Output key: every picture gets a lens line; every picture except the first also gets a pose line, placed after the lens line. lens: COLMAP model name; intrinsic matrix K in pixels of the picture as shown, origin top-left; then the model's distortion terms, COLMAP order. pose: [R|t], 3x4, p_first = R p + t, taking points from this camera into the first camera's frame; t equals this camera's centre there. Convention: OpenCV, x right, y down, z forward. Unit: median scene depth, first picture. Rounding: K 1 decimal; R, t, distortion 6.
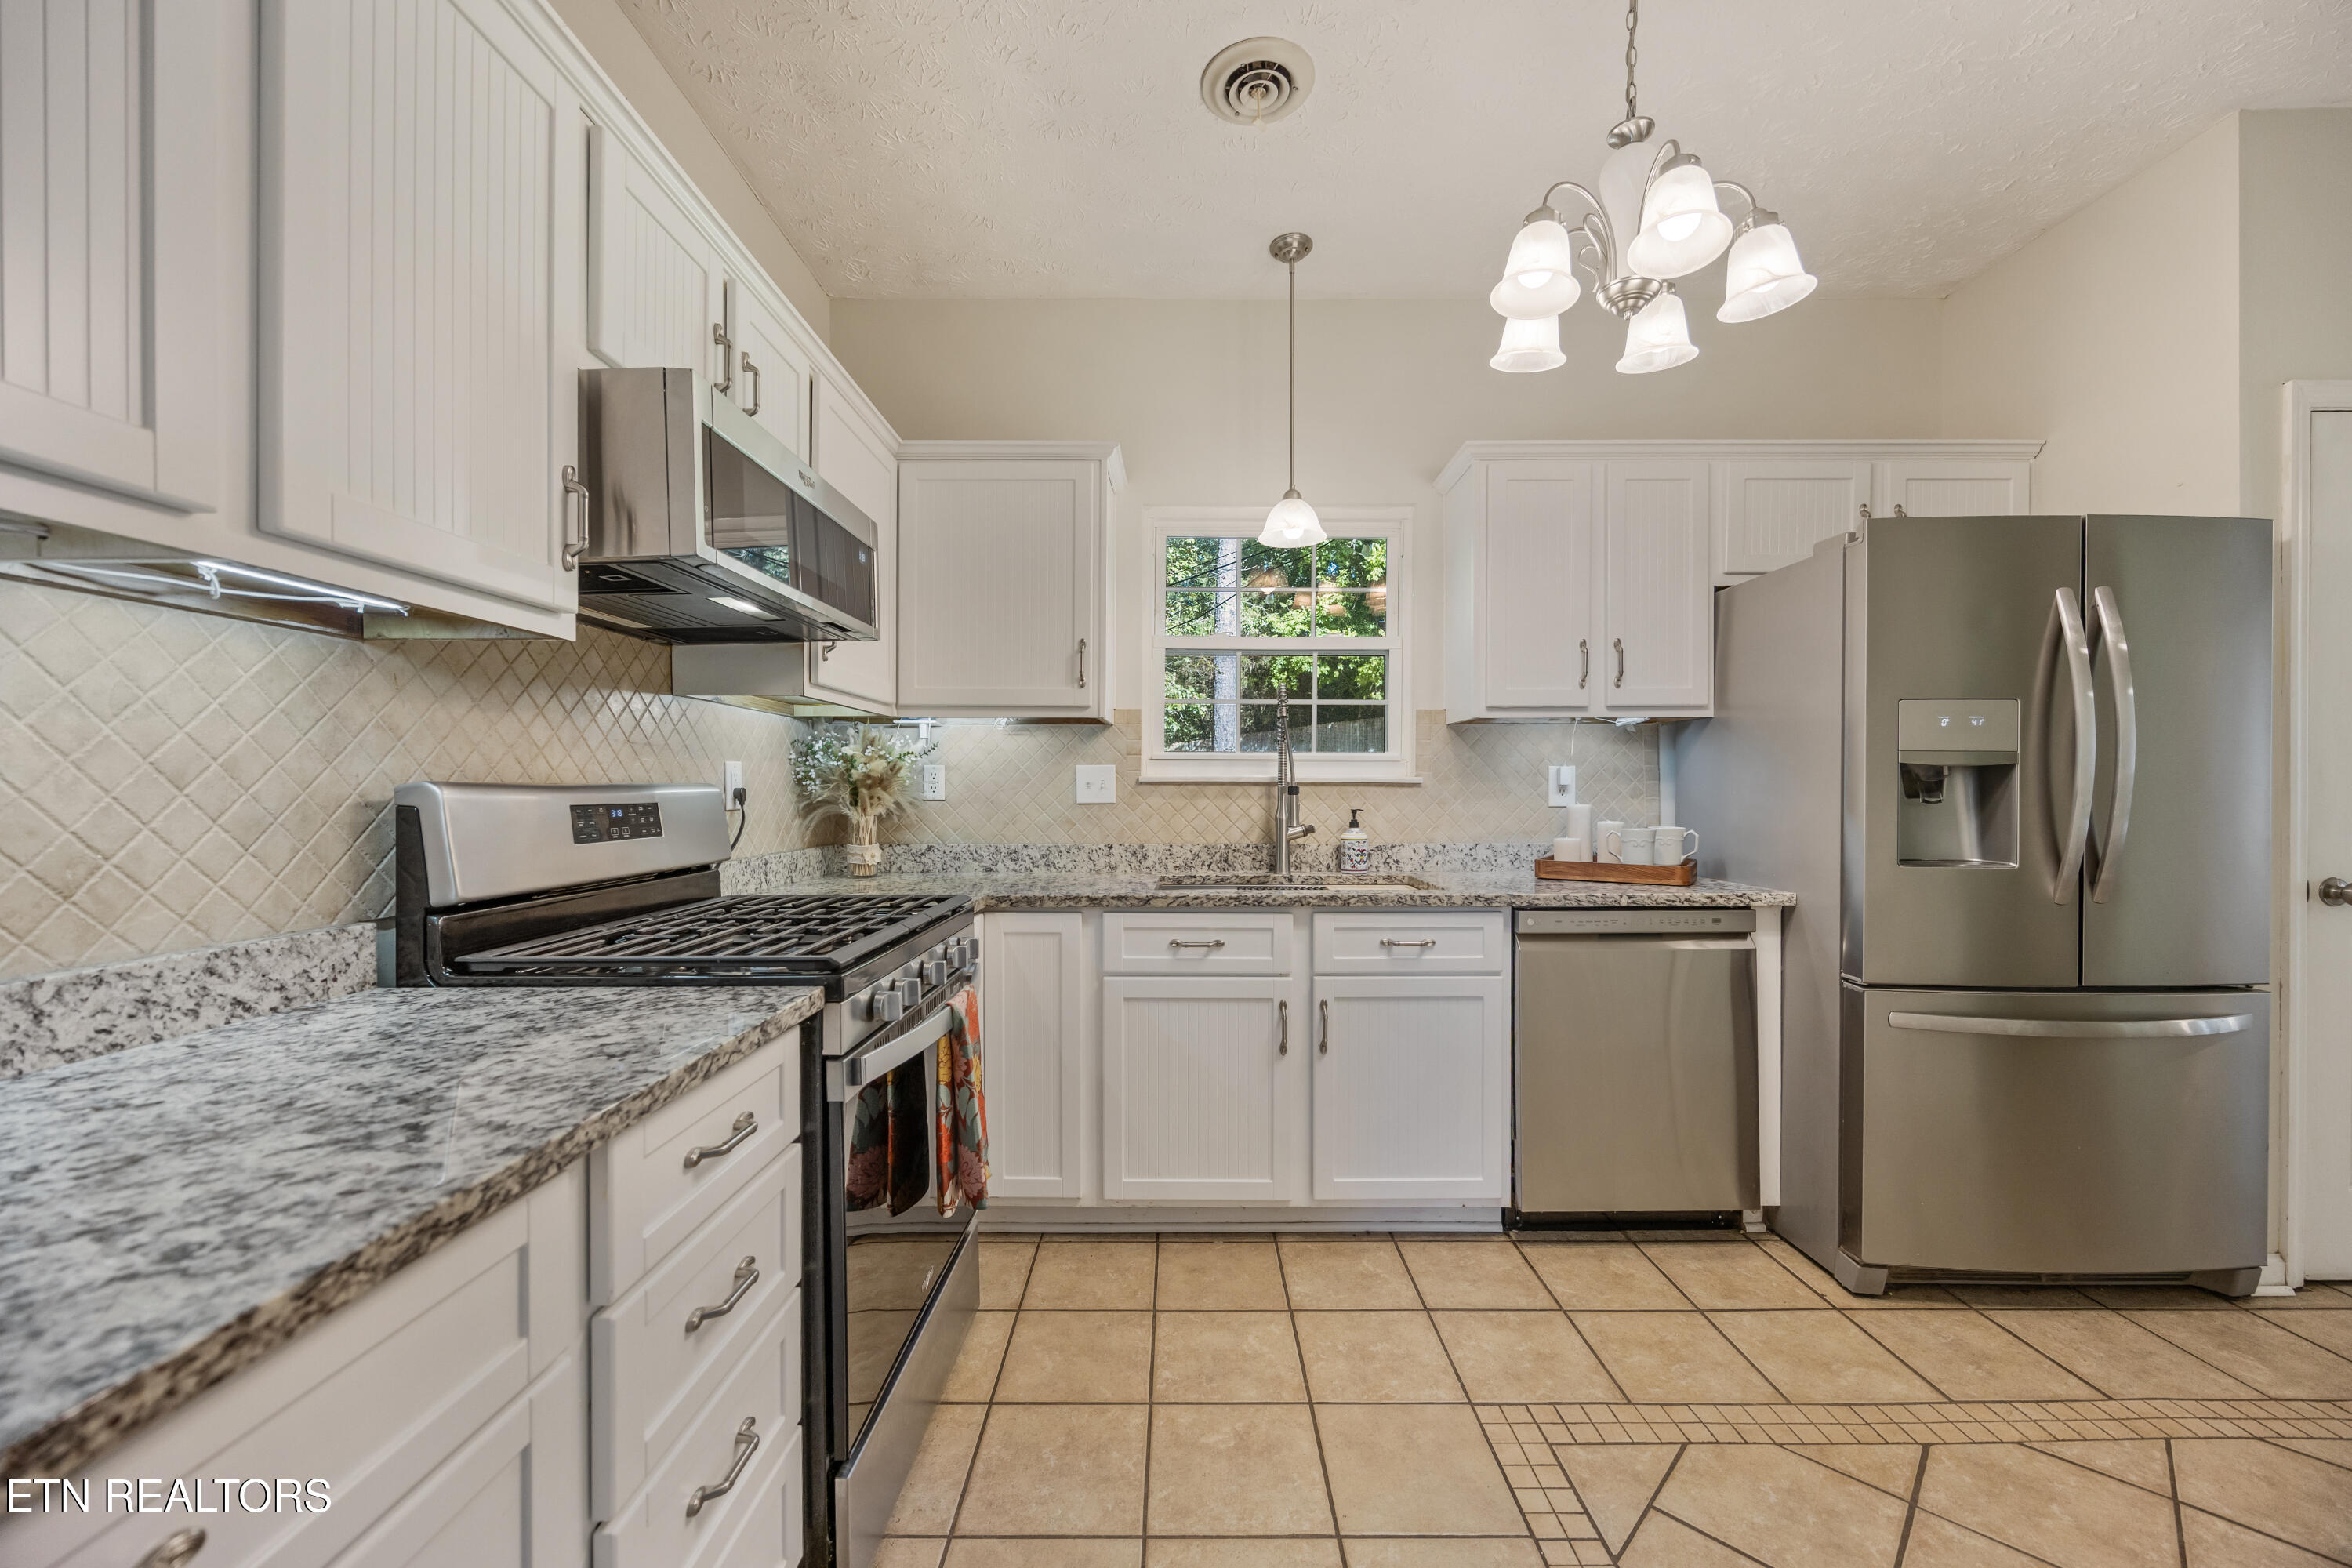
lens RADIAL K [[907.1, 0, 1193.5], [0, 907.1, 791.9], [0, 0, 1]] dist [-0.001107, 0.000229]
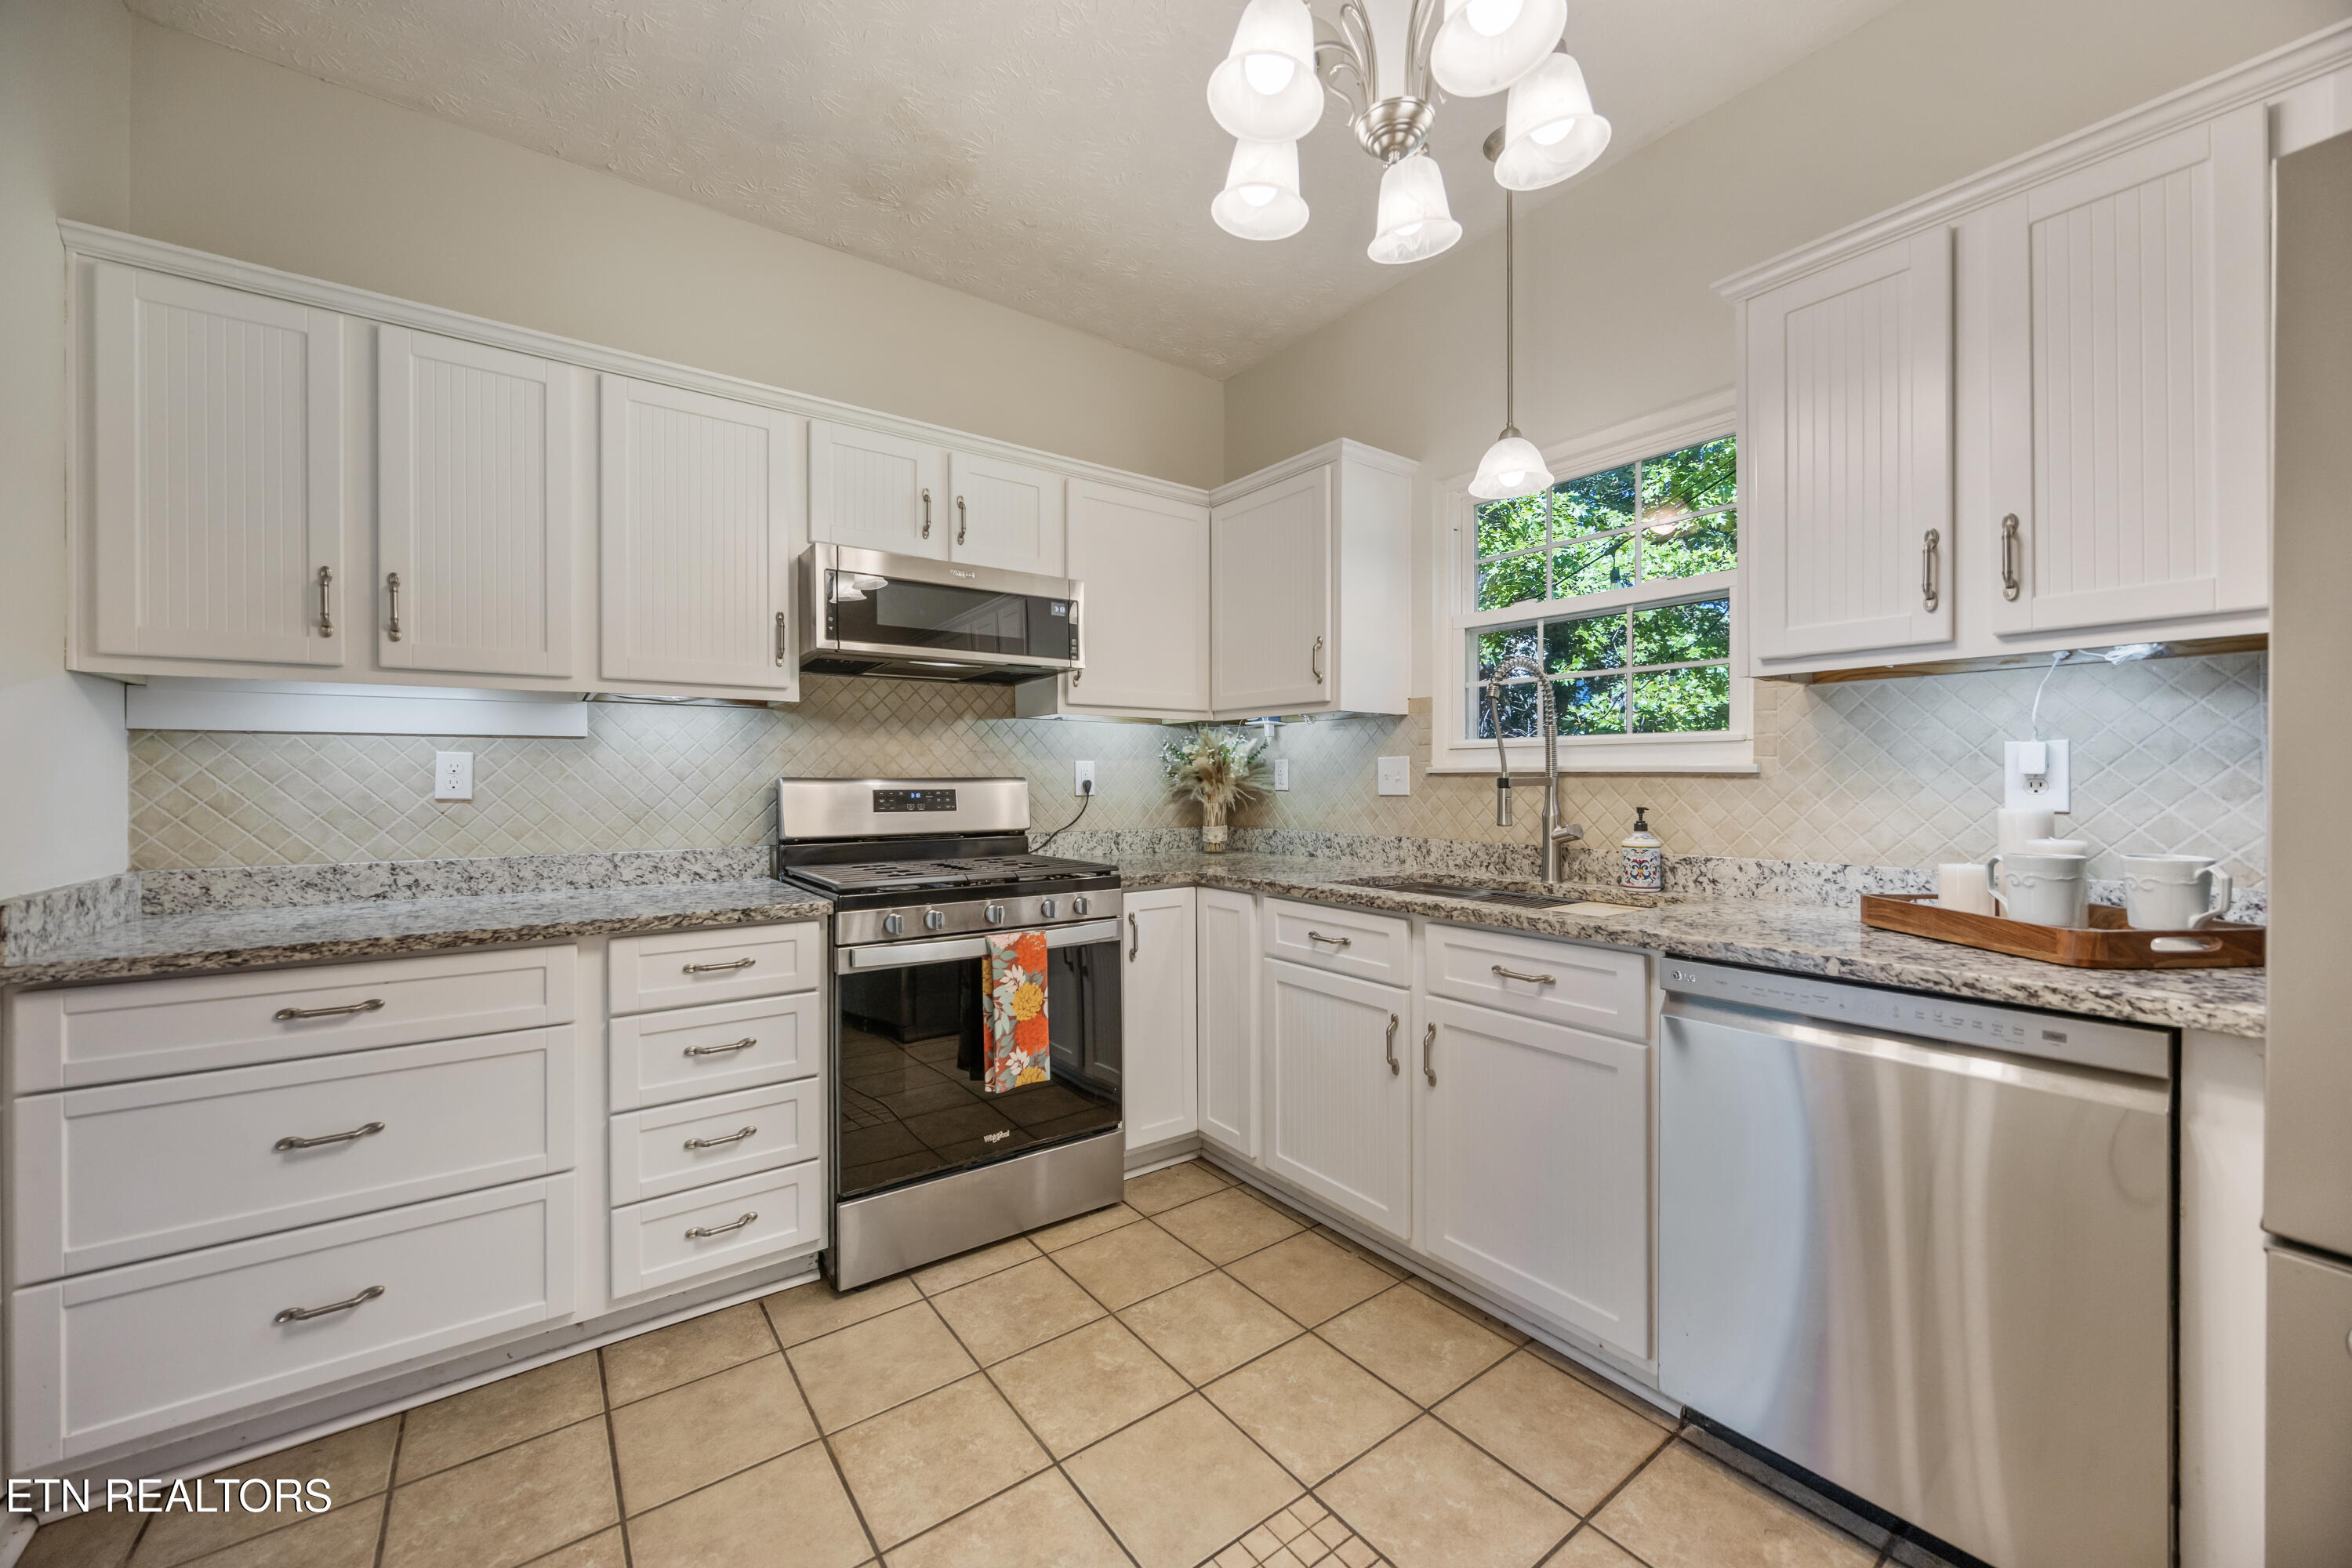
lens RADIAL K [[907.1, 0, 1182.8], [0, 907.1, 781.1], [0, 0, 1]] dist [-0.001107, 0.000229]
pose [[0.589674, 0.000936, -0.807641, 0.698592], [-0.002393, 0.999997, -0.000588, -0.002067], [0.807638, 0.002280, 0.589675, 0.291702]]
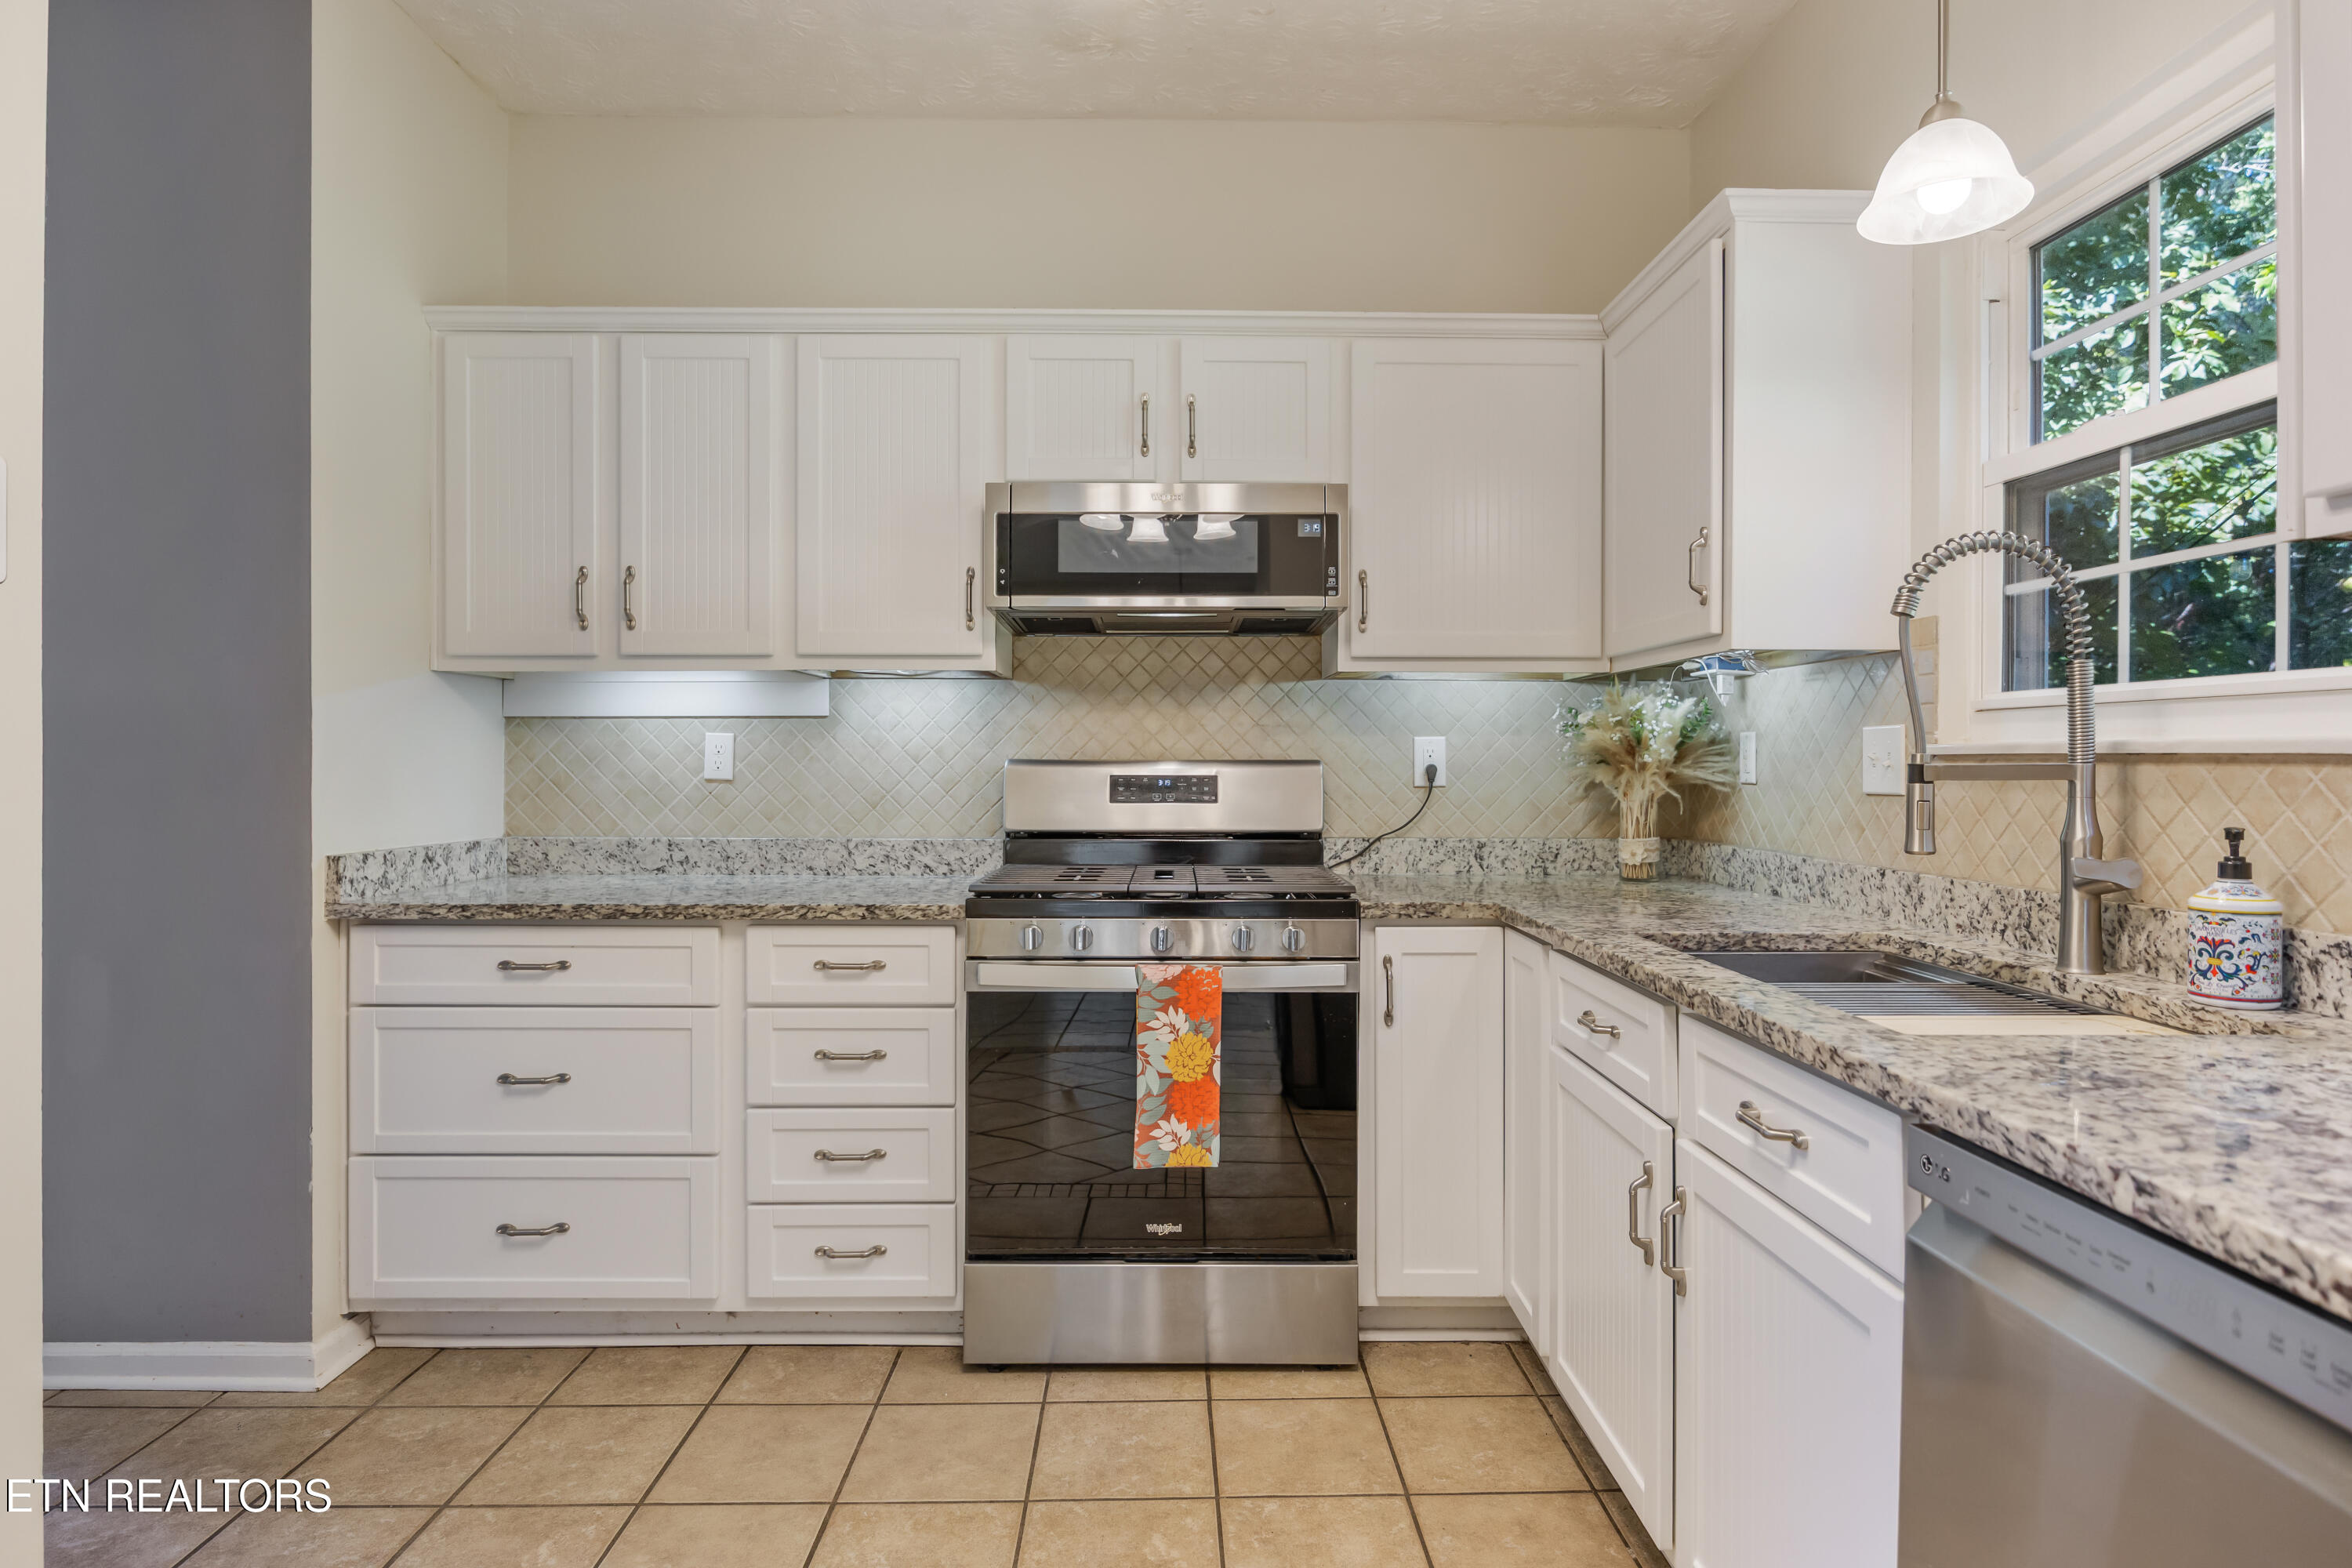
lens RADIAL K [[1265.7, 0, 1179.3], [0, 1265.7, 767.5], [0, 0, 1]] dist [-0.003806, 0.000504]
pose [[0.005746, 0.004476, -0.999973, 0.834815], [-0.008124, 0.999957, 0.004430, -0.004677], [0.999950, 0.008098, 0.005783, 0.710068]]
